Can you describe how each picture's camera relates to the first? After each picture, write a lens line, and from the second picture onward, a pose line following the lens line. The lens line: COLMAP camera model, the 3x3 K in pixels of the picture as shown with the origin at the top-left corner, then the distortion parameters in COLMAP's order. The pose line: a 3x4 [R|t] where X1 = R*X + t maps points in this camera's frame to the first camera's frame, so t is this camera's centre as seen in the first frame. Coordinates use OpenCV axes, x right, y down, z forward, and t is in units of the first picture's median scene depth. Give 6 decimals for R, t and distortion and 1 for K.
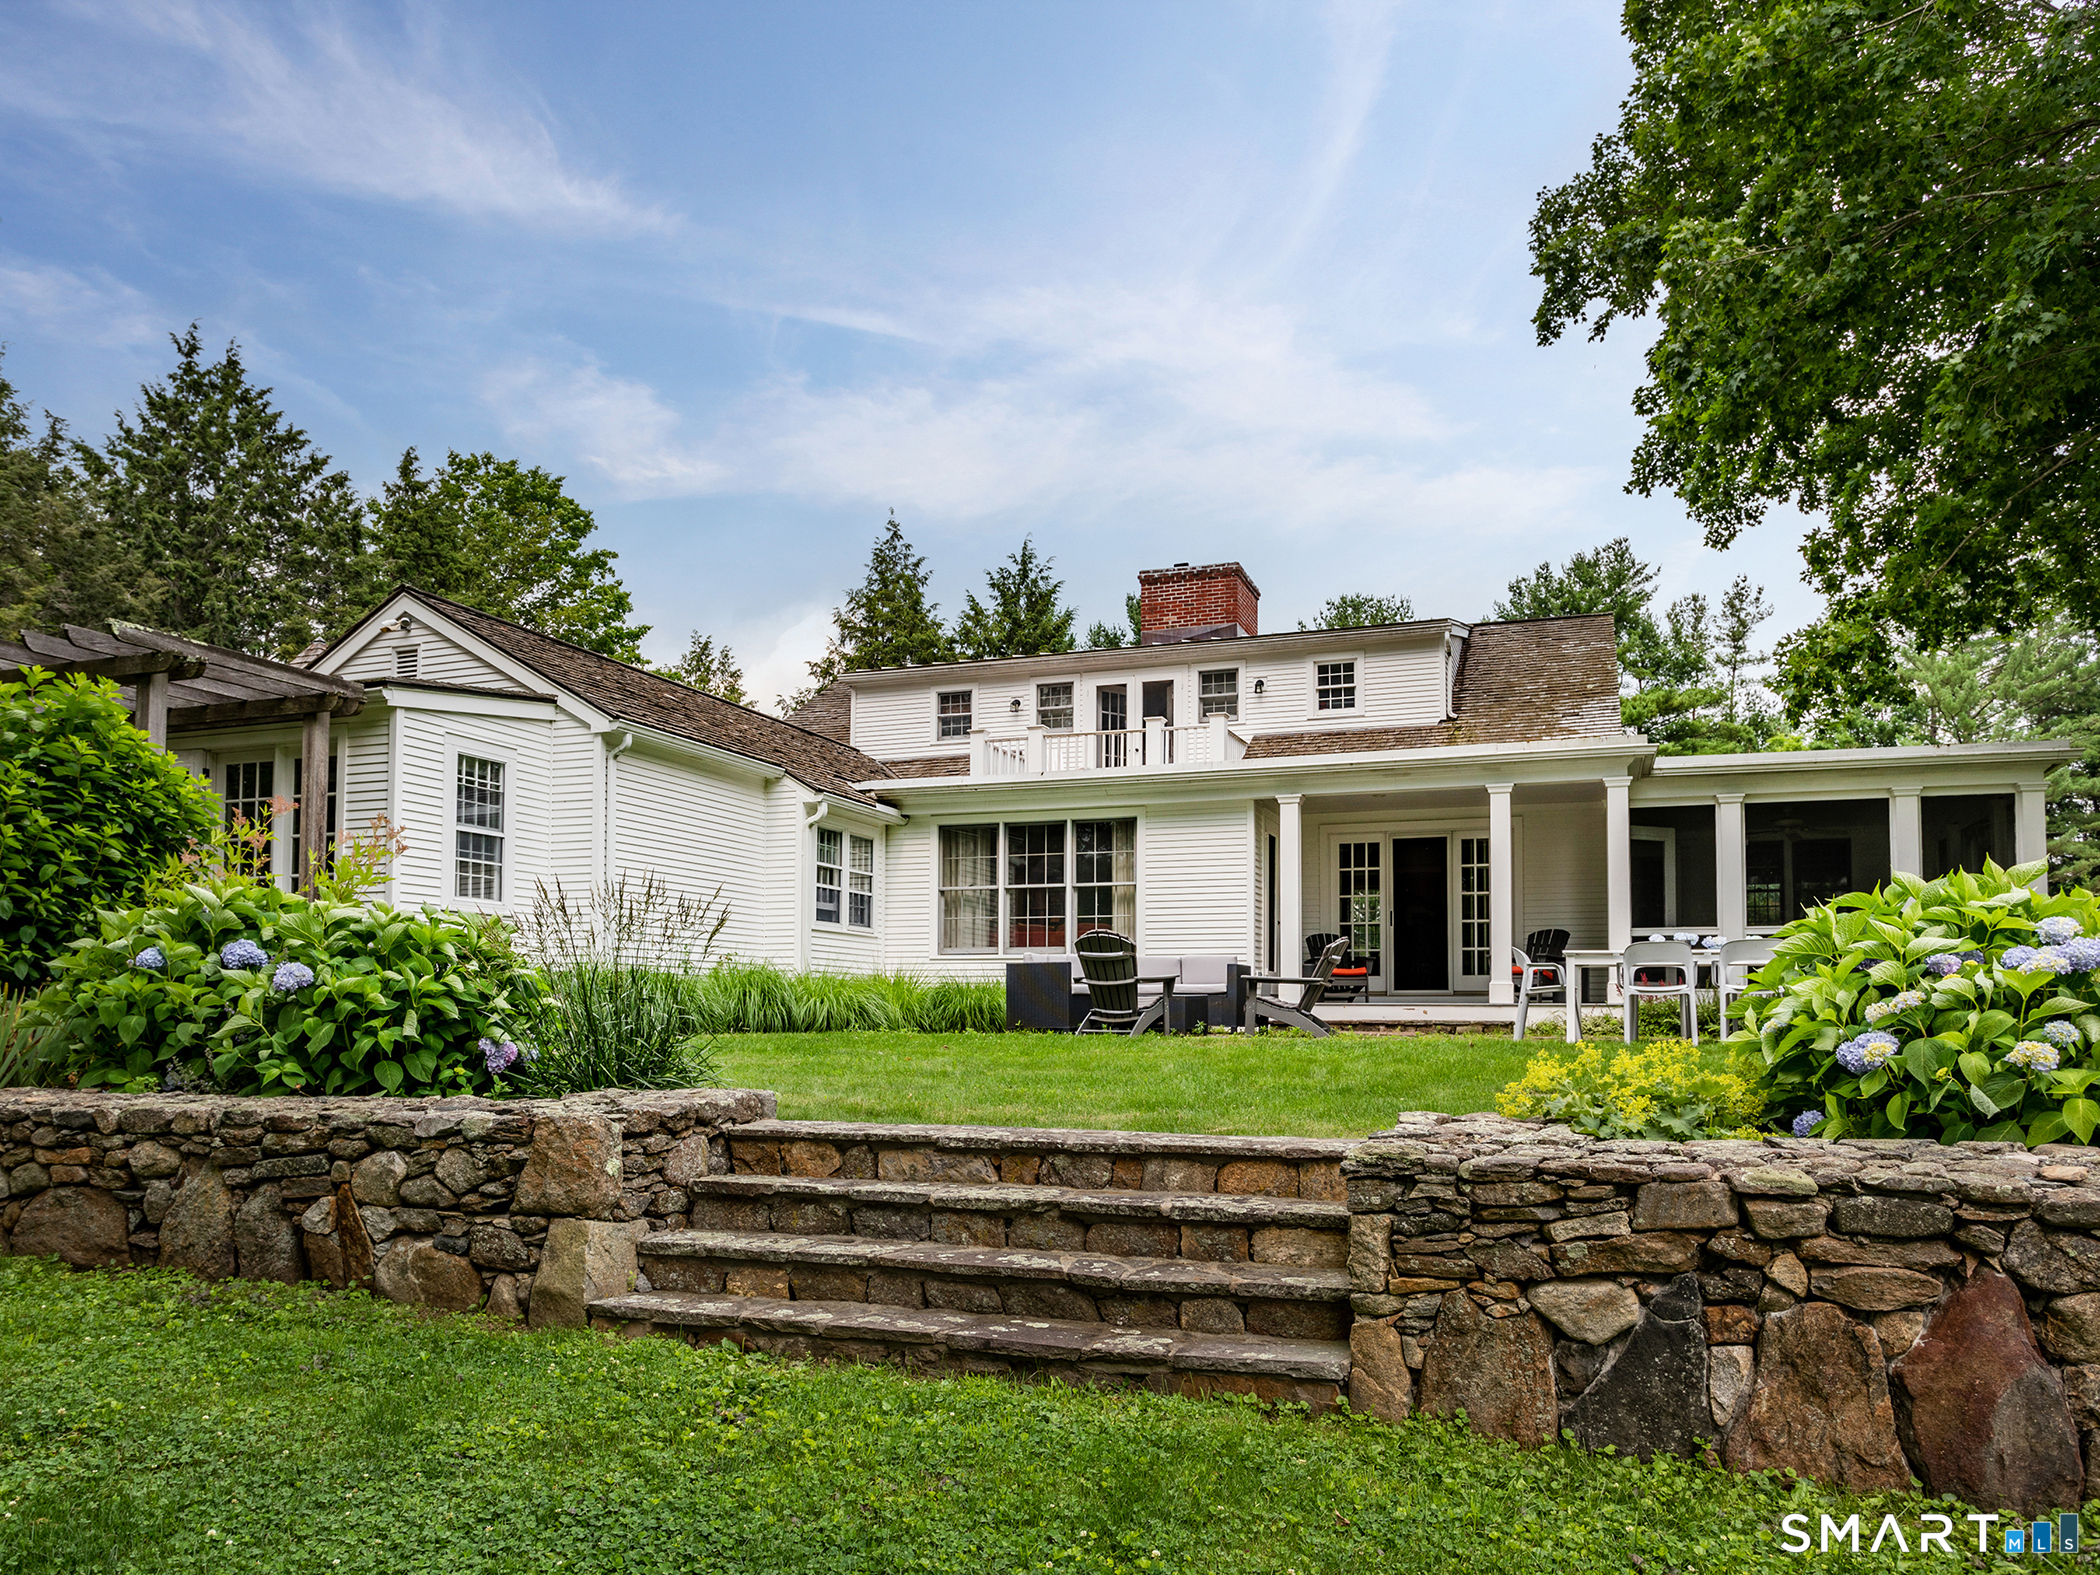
lens RADIAL K [[1479.9, 0, 1049.9], [0, 1479.9, 786.5], [0, 0, 1]] dist [0.000530, -0.000199]
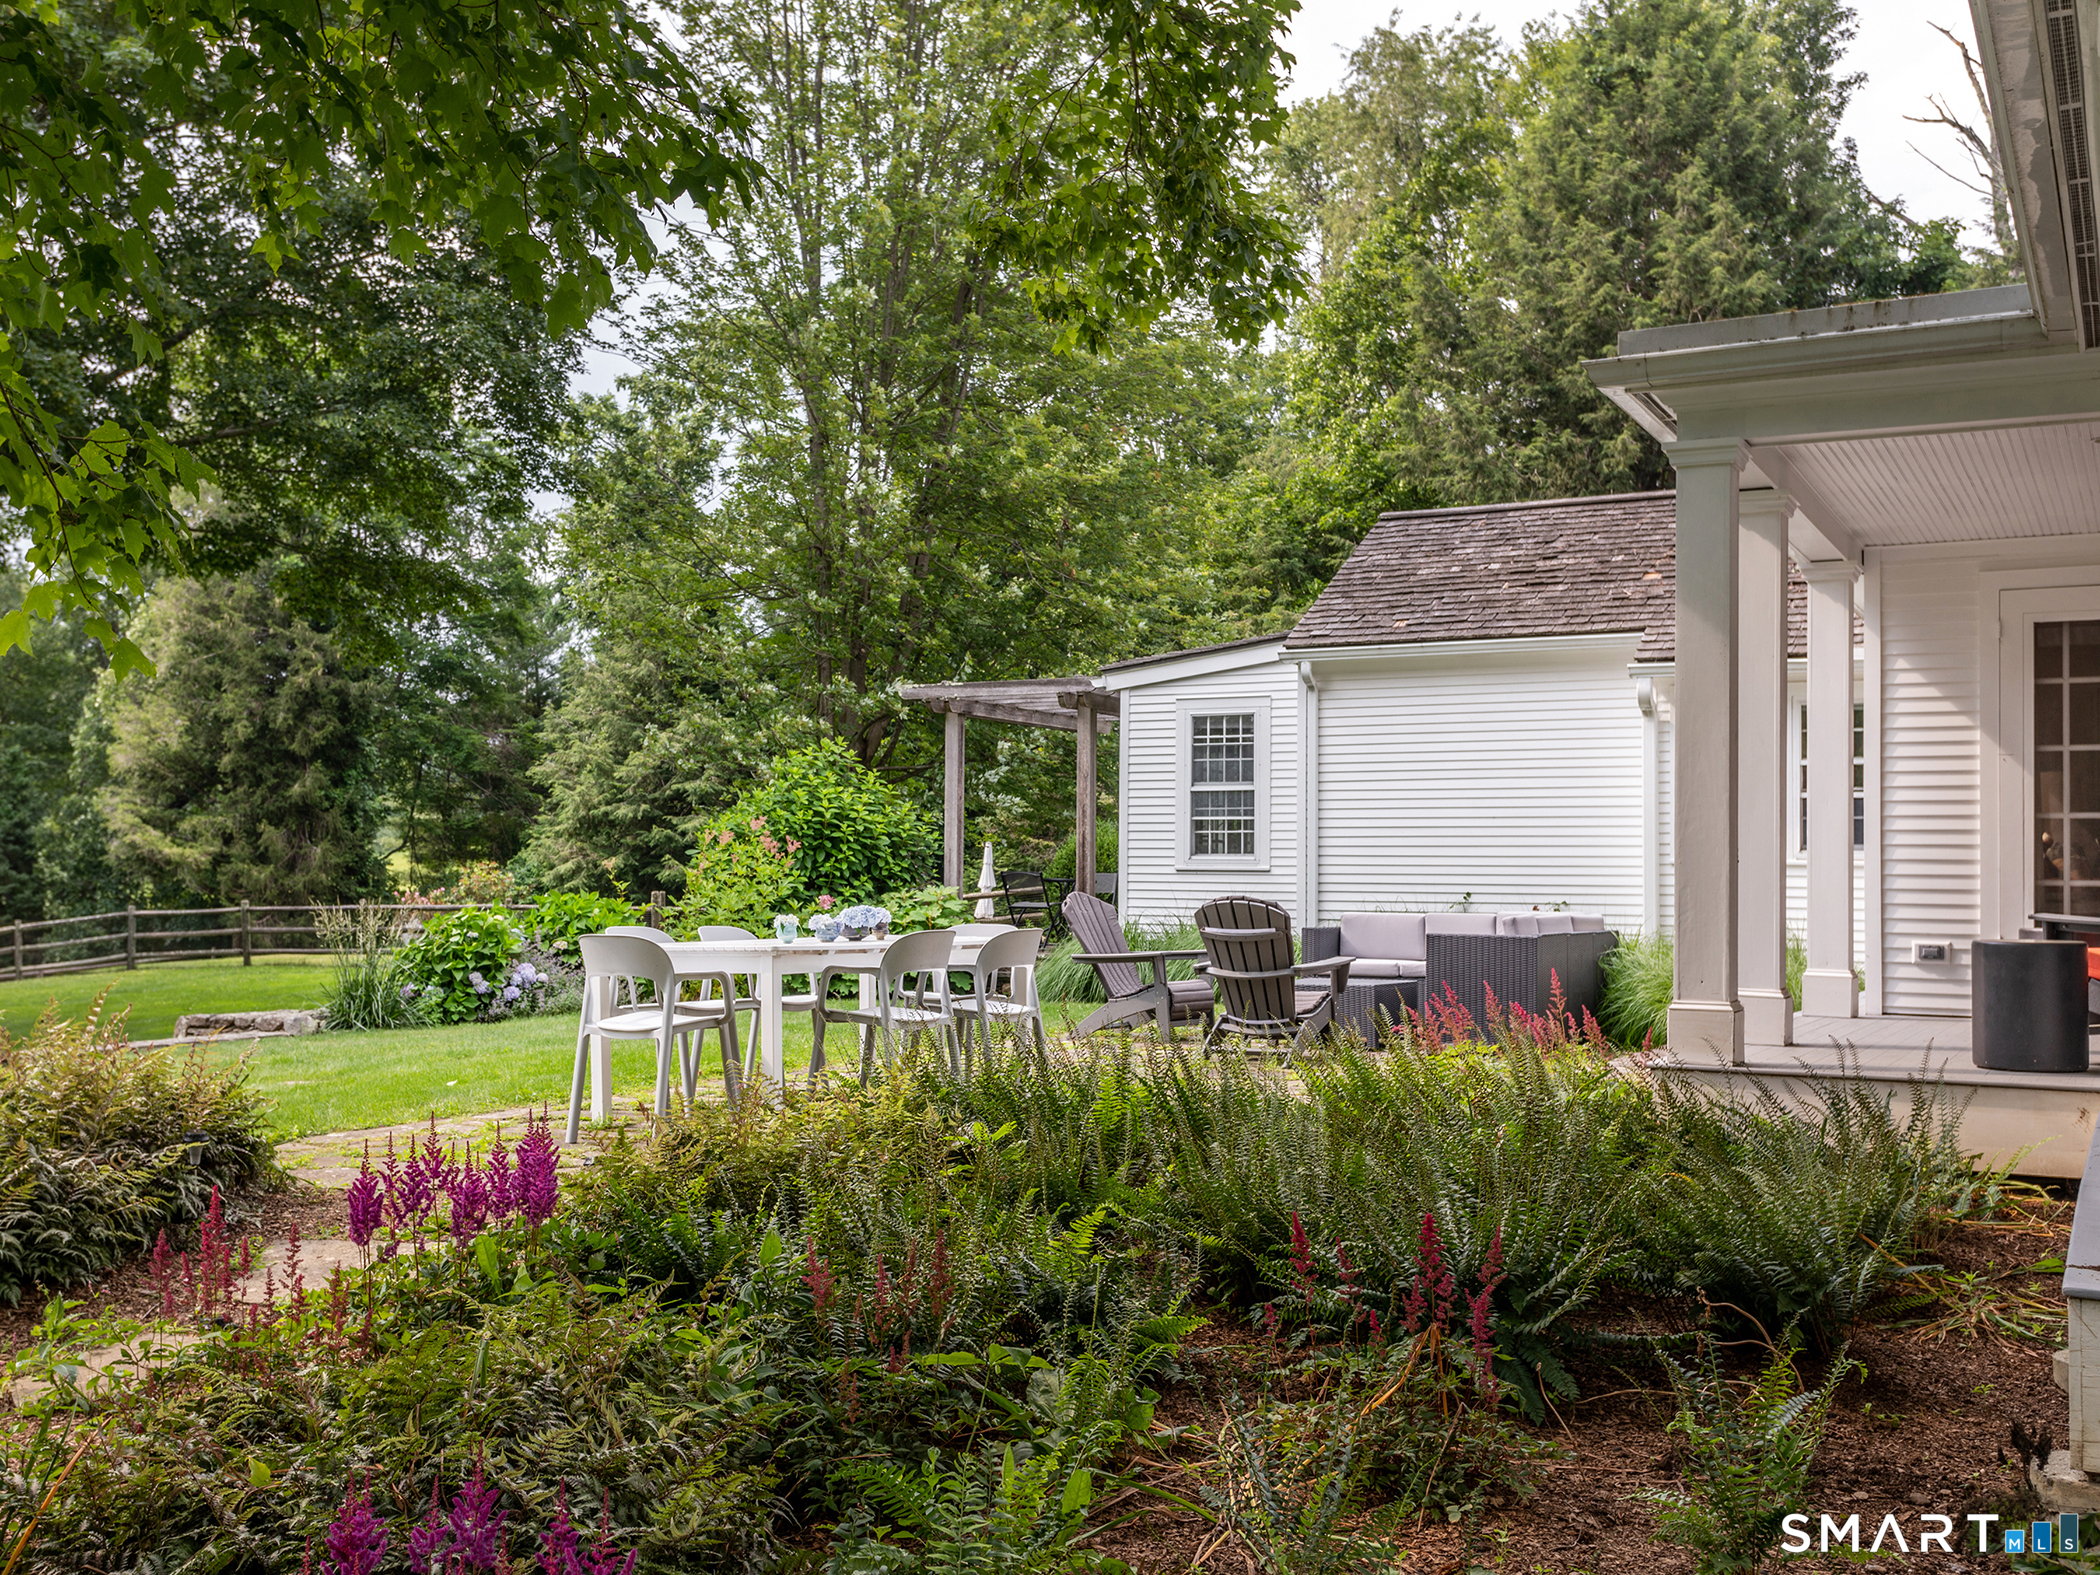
lens RADIAL K [[2008.3, 0, 1051.3], [0, 2008.3, 790.4], [0, 0, 1]] dist [-0.003051, 0.000000]
pose [[-0.143226, -0.034984, -0.989072, 0.962432], [0.149517, 0.987140, -0.056567, 0.089386], [0.978331, -0.155985, -0.136153, 1.045902]]
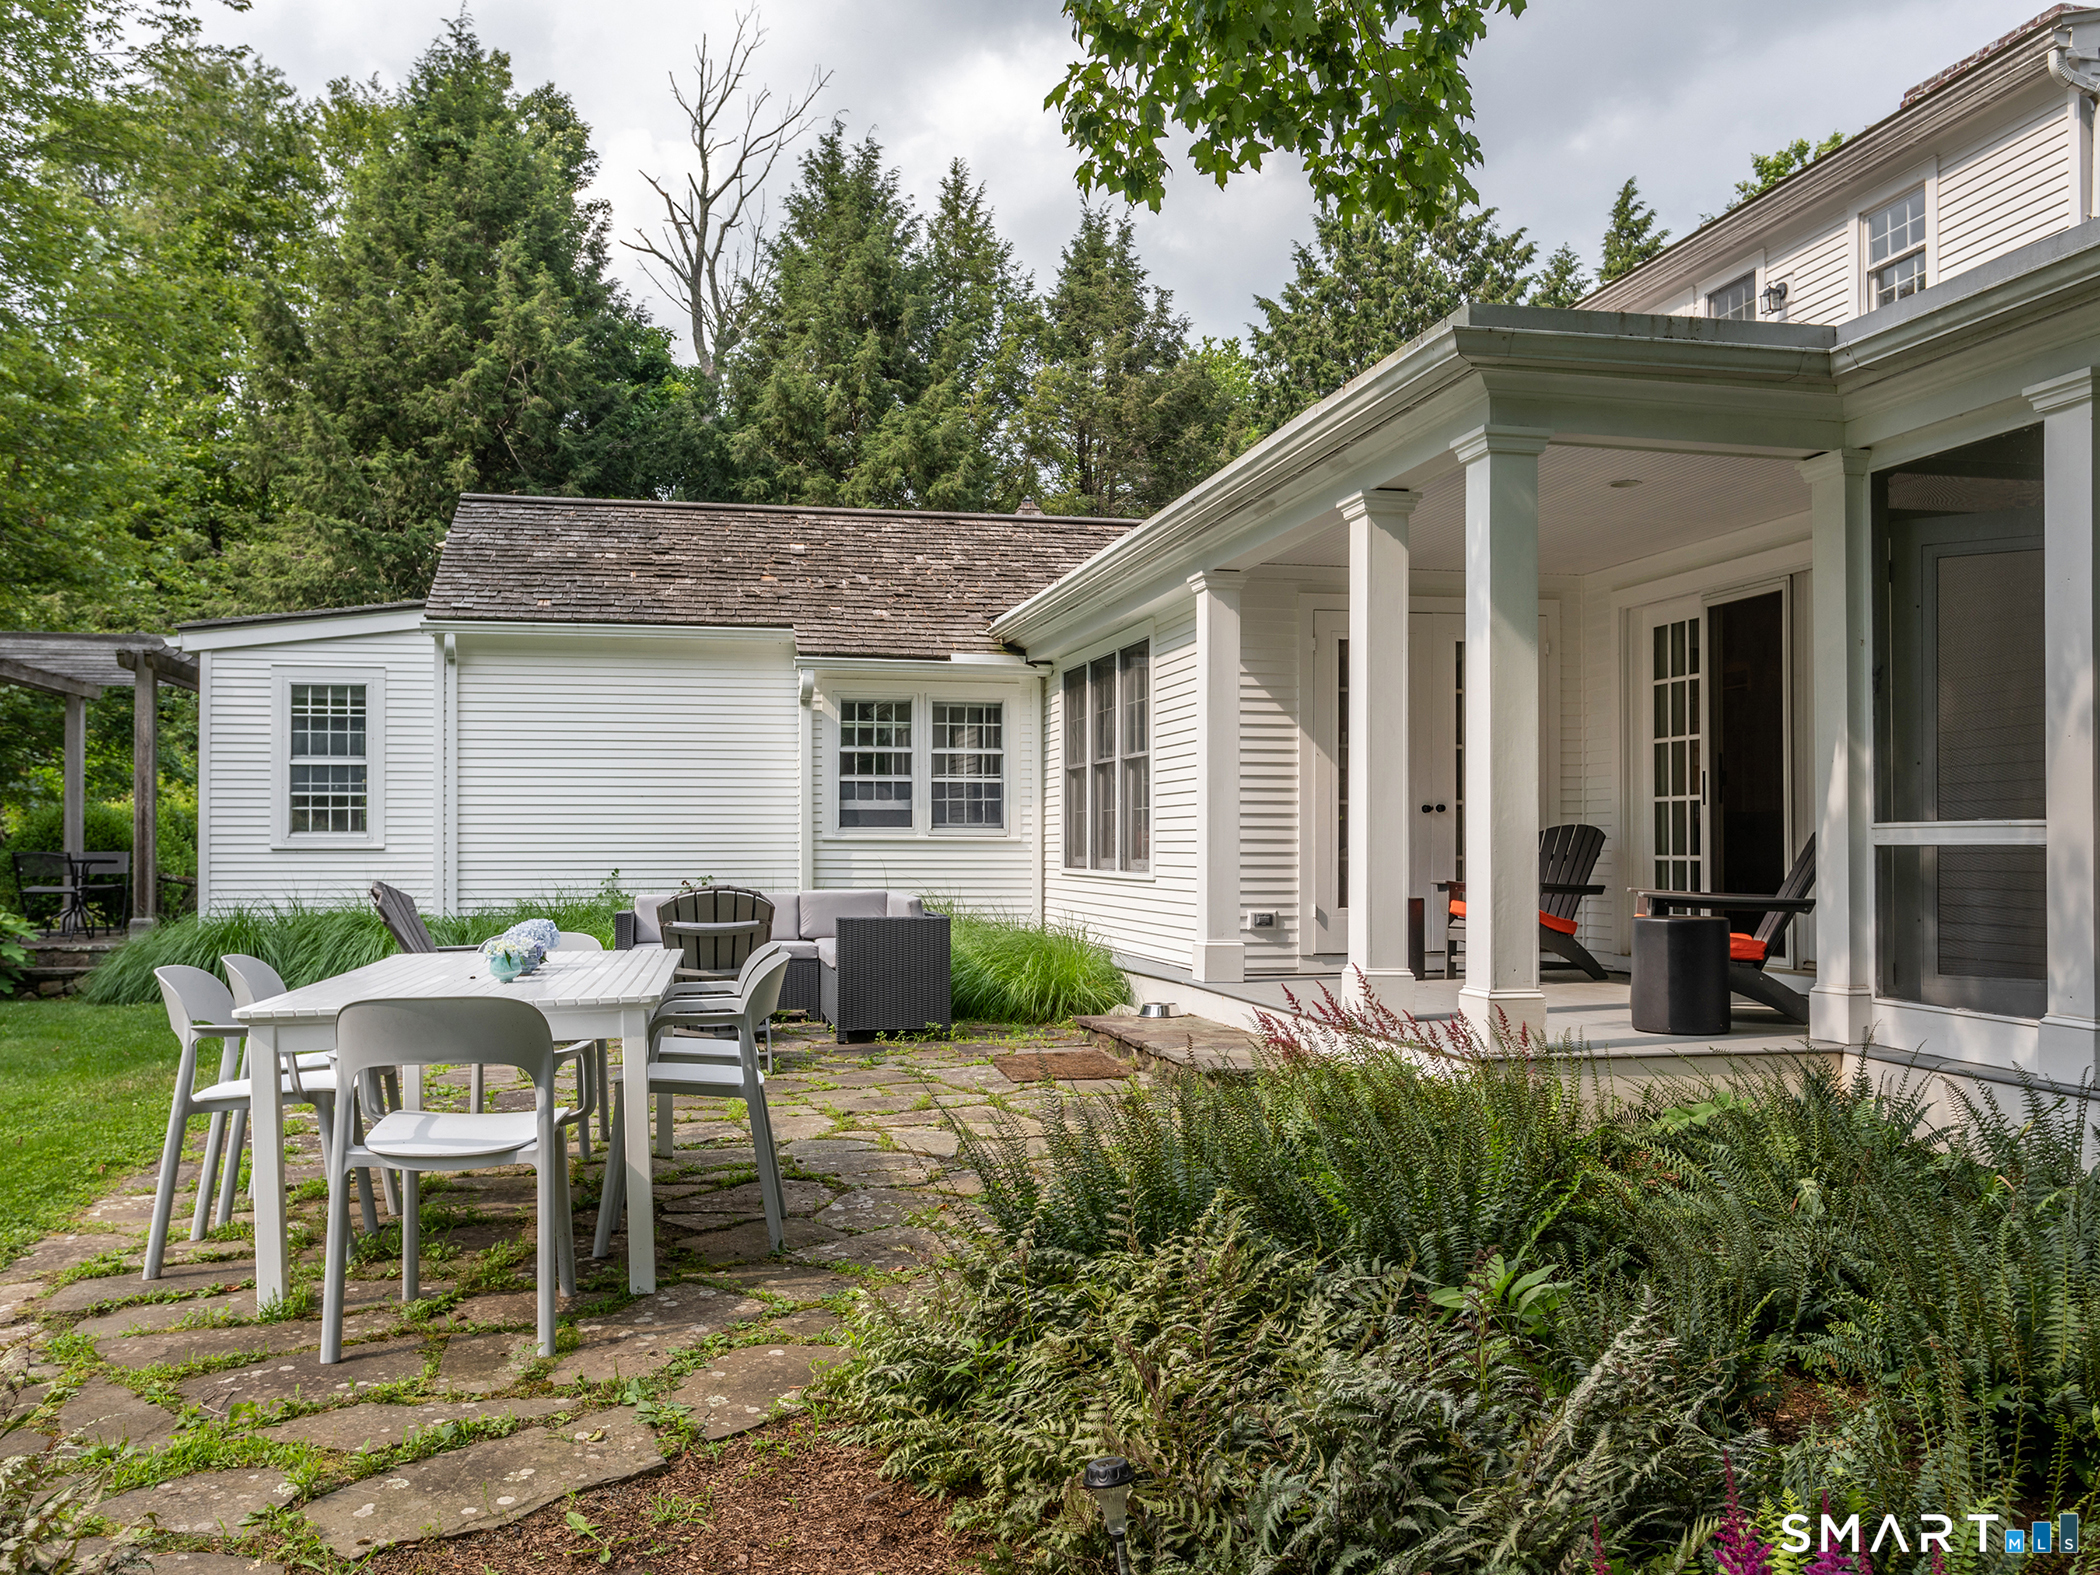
lens RADIAL K [[1642.7, 0, 1055.1], [0, 1642.7, 801.3], [0, 0, 1]] dist [0.009812, 0.007677]
pose [[0.503868, -0.015445, -0.863643, 0.748921], [0.134393, 0.989066, 0.060720, 0.052364], [0.853262, -0.146663, 0.500434, 0.843992]]
